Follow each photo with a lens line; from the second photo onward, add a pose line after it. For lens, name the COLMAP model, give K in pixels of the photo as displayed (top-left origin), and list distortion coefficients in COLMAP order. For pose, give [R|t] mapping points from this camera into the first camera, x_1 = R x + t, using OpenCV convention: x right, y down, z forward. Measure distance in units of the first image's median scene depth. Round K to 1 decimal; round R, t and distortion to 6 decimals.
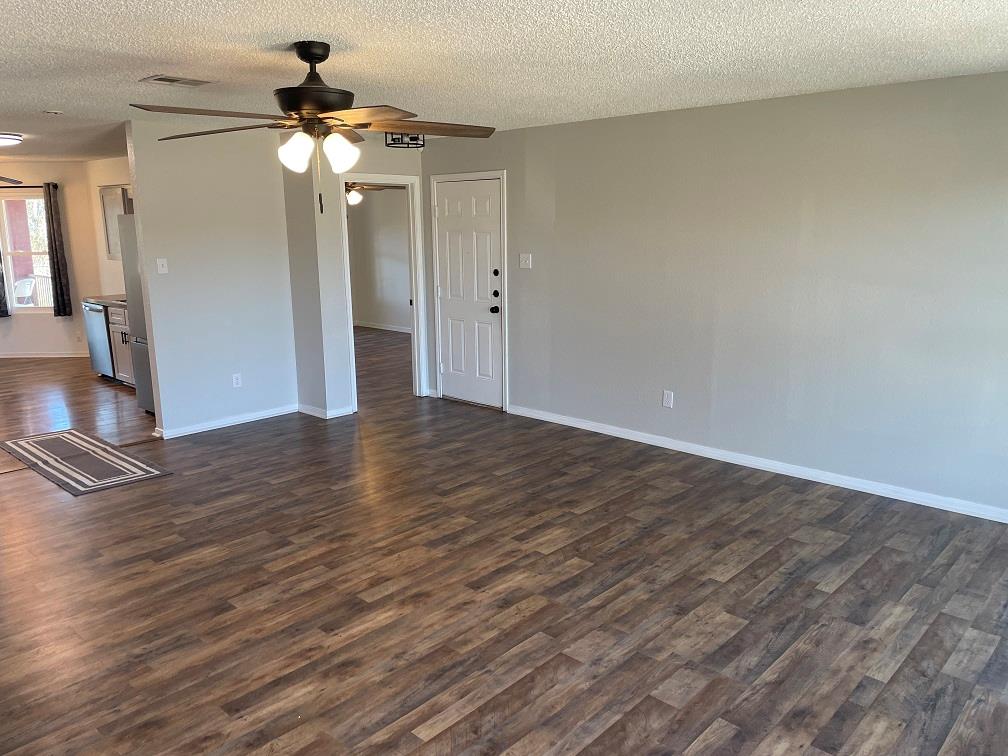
lens RADIAL K [[764.8, 0, 503.3], [0, 764.8, 375.5], [0, 0, 1]] dist [0.052218, -0.026534]
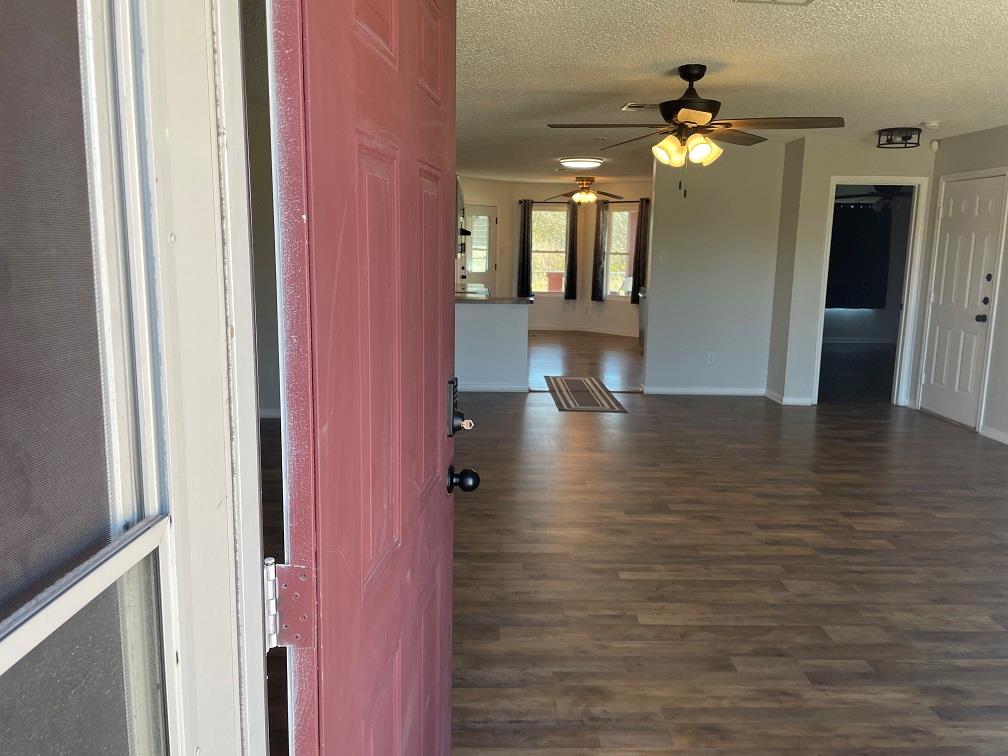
lens RADIAL K [[764.8, 0, 497.8], [0, 764.8, 376.1], [0, 0, 1]] dist [0.052218, -0.026534]
pose [[0.696884, 0.147601, -0.701831, 0.462928], [-0.169567, 0.984757, 0.038731, 0.081160], [0.696850, 0.092016, 0.711290, -0.095902]]
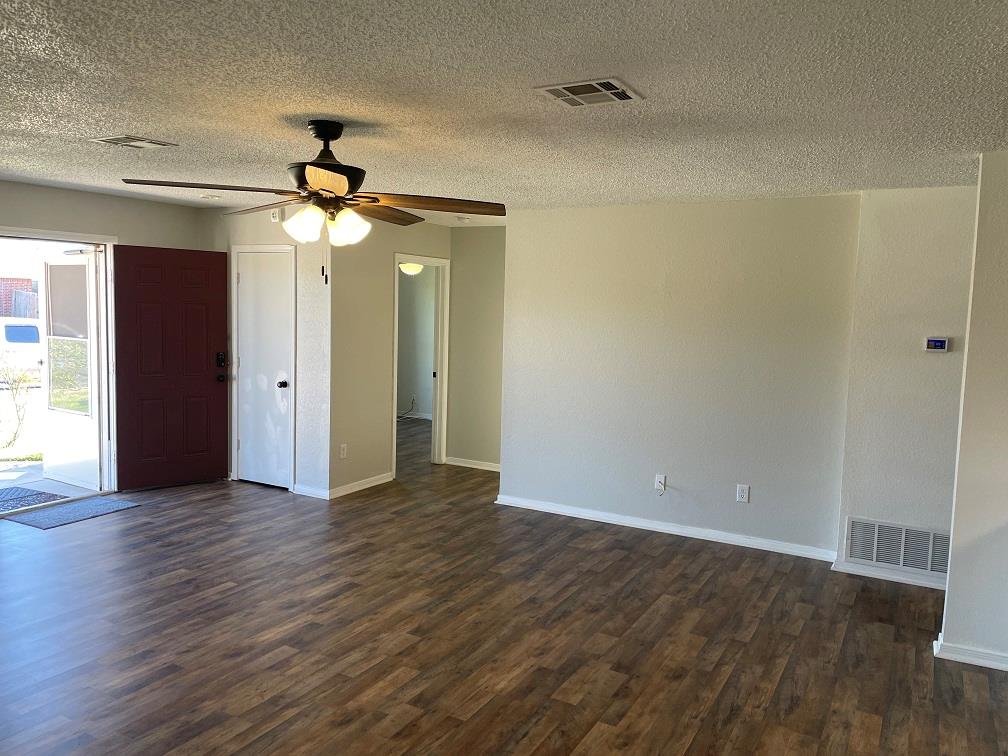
lens RADIAL K [[764.8, 0, 503.5], [0, 764.8, 377.4], [0, 0, 1]] dist [0.052218, -0.026534]
pose [[-0.971356, 0.007755, -0.237501, -0.214212], [-0.064598, 0.953210, 0.295327, -0.386399], [0.228679, 0.302210, -0.925405, 1.917024]]
